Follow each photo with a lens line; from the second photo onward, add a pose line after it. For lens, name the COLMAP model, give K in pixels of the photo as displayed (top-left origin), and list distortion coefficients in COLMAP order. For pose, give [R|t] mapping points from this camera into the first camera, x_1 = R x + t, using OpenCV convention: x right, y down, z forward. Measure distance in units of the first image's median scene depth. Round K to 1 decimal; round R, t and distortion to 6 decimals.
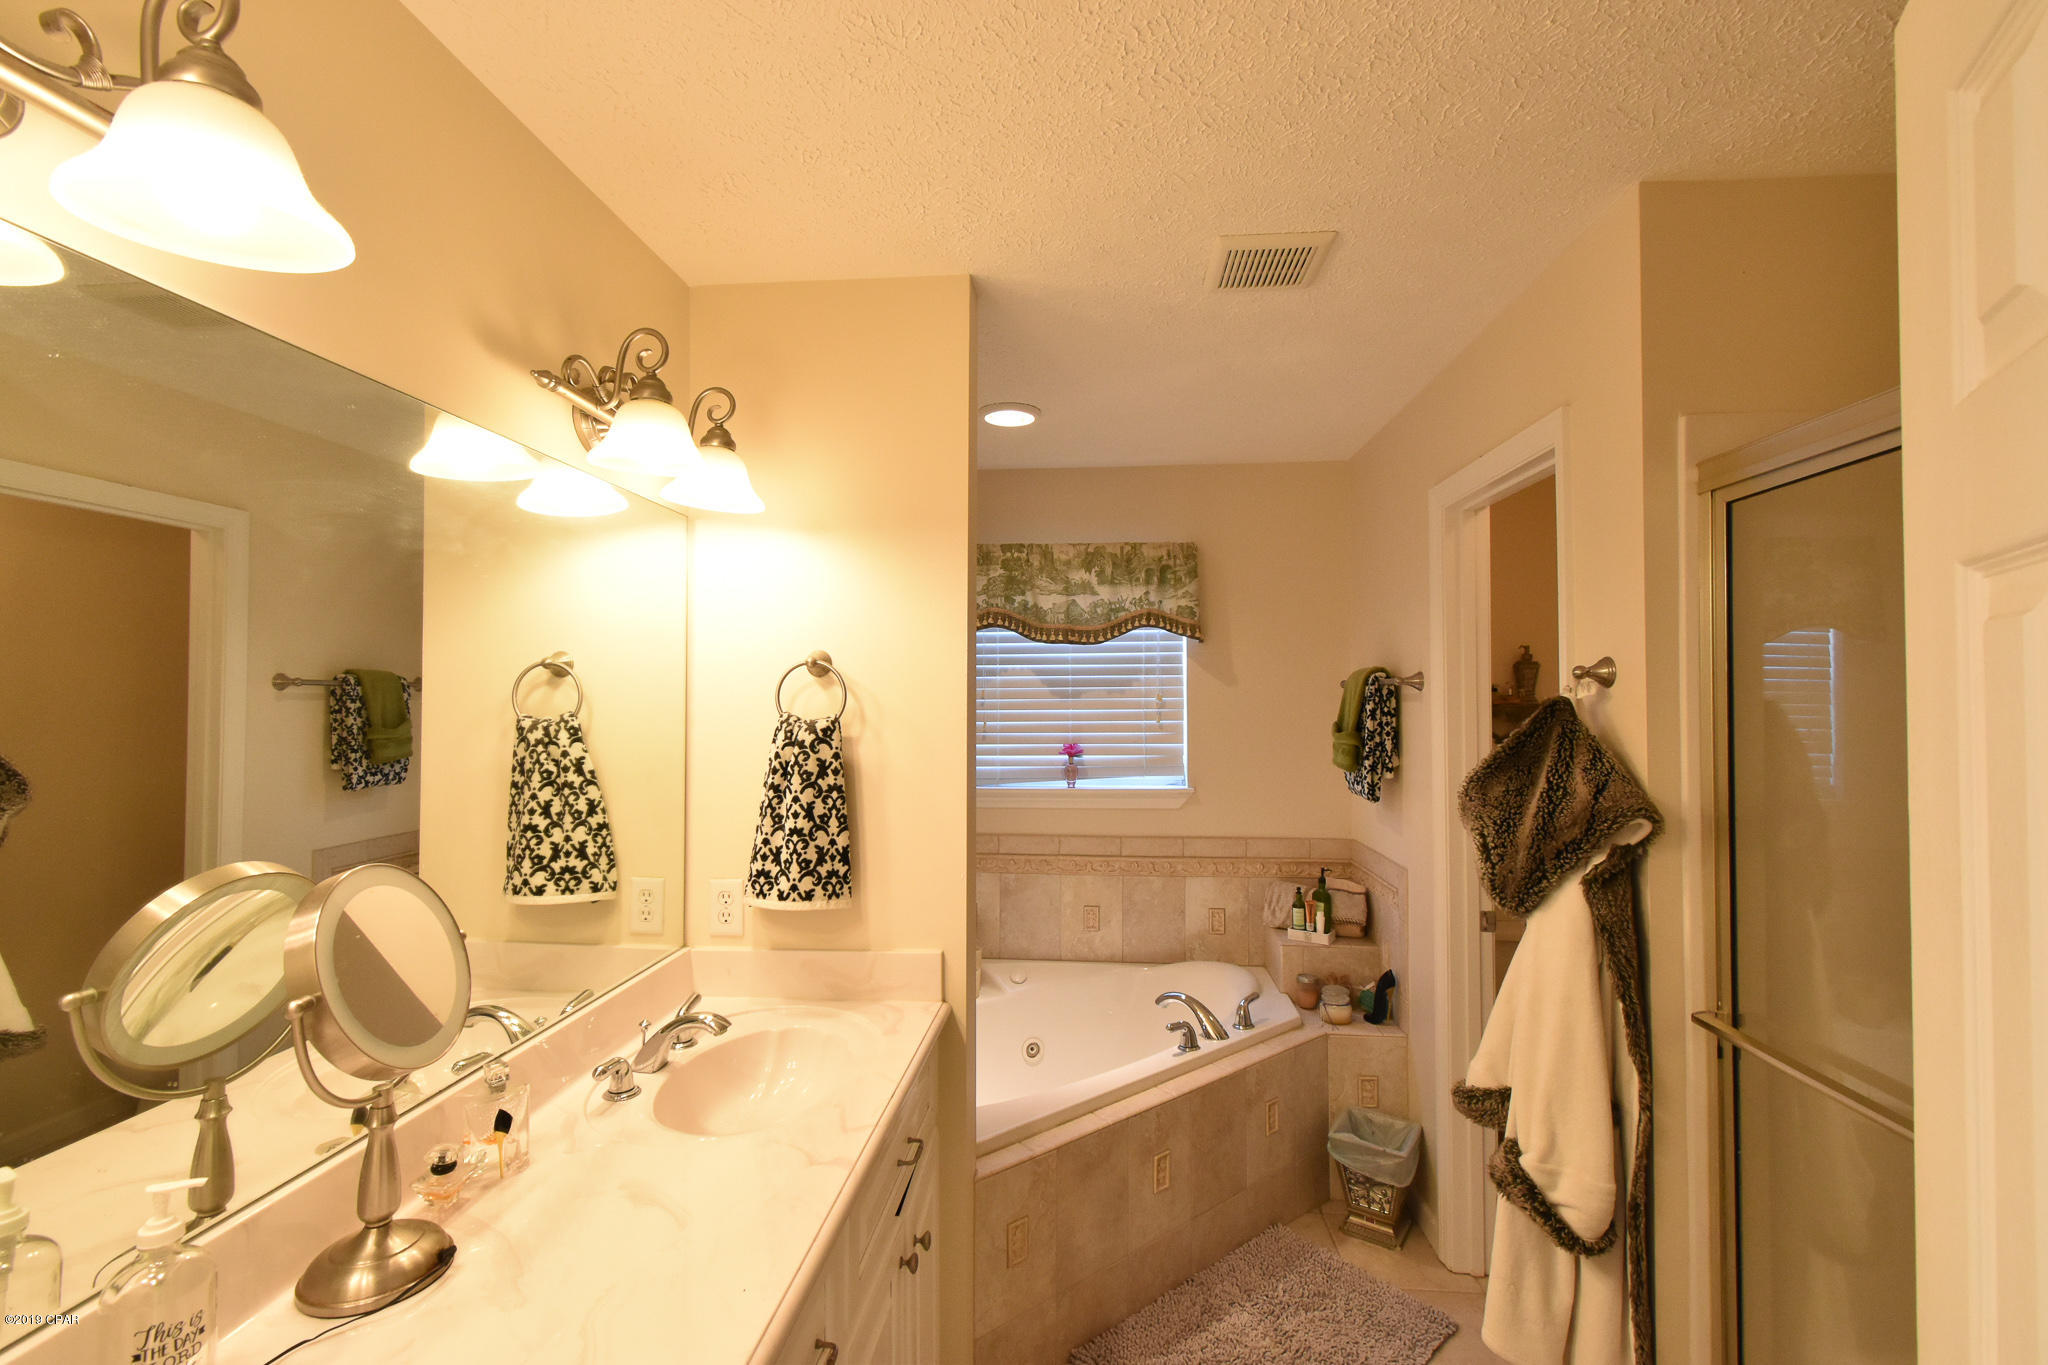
lens RADIAL K [[912.7, 0, 1027.8], [0, 912.7, 681.2], [0, 0, 1]] dist [0.009883, -0.002730]
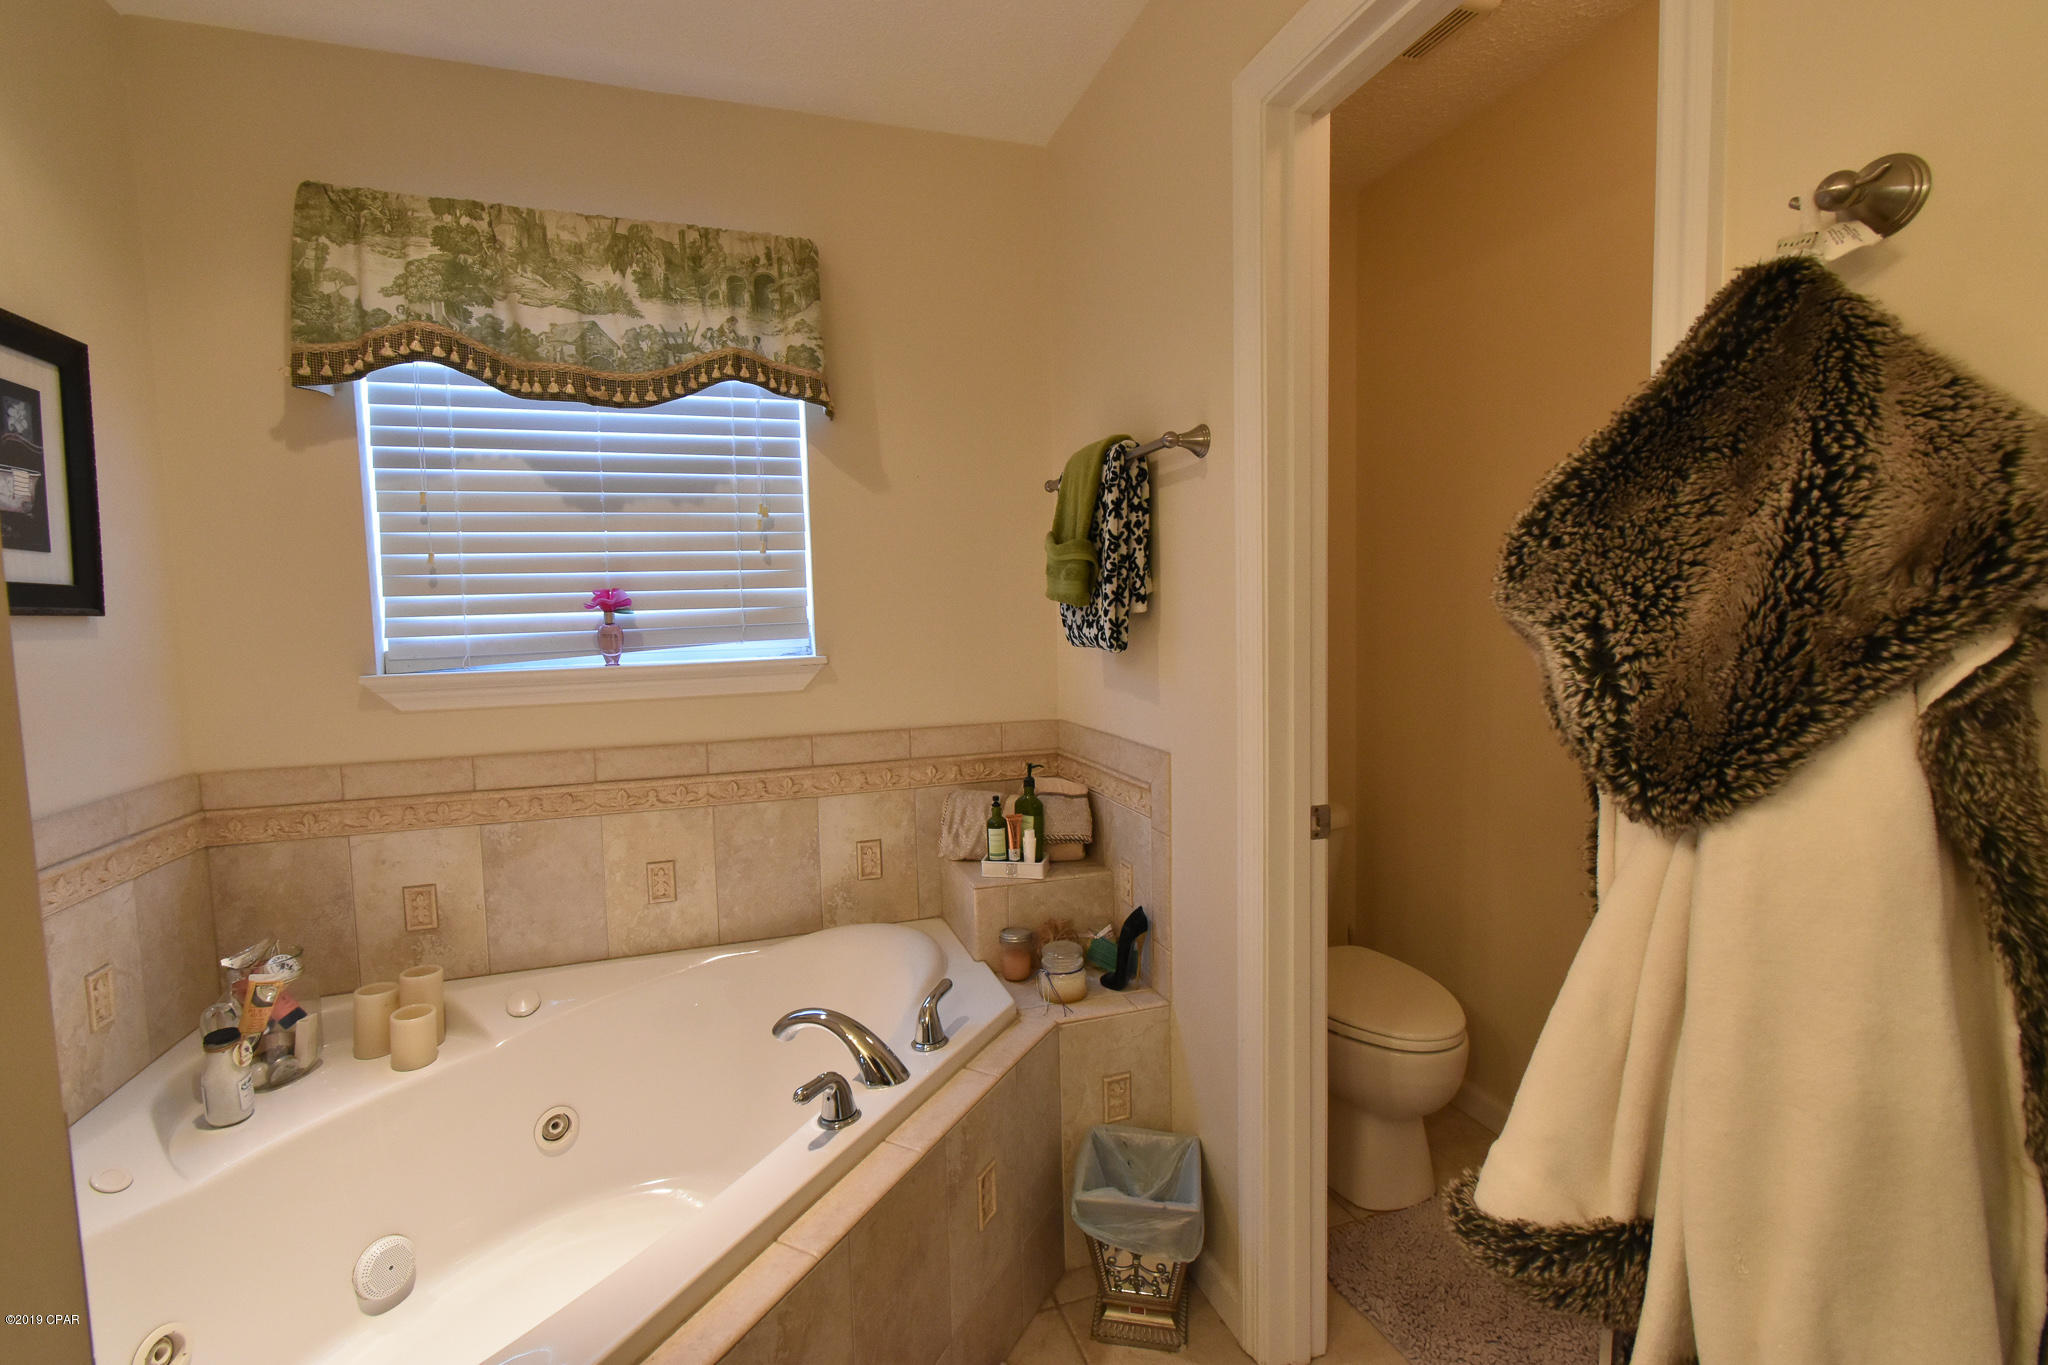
lens RADIAL K [[912.7, 0, 1025.8], [0, 912.7, 680.5], [0, 0, 1]] dist [0.009883, -0.002730]
pose [[0.917980, -0.051606, 0.393254, 0.066489], [0.014773, 0.995260, 0.096121, 0.082591], [-0.396351, -0.082428, 0.914391, 0.409098]]
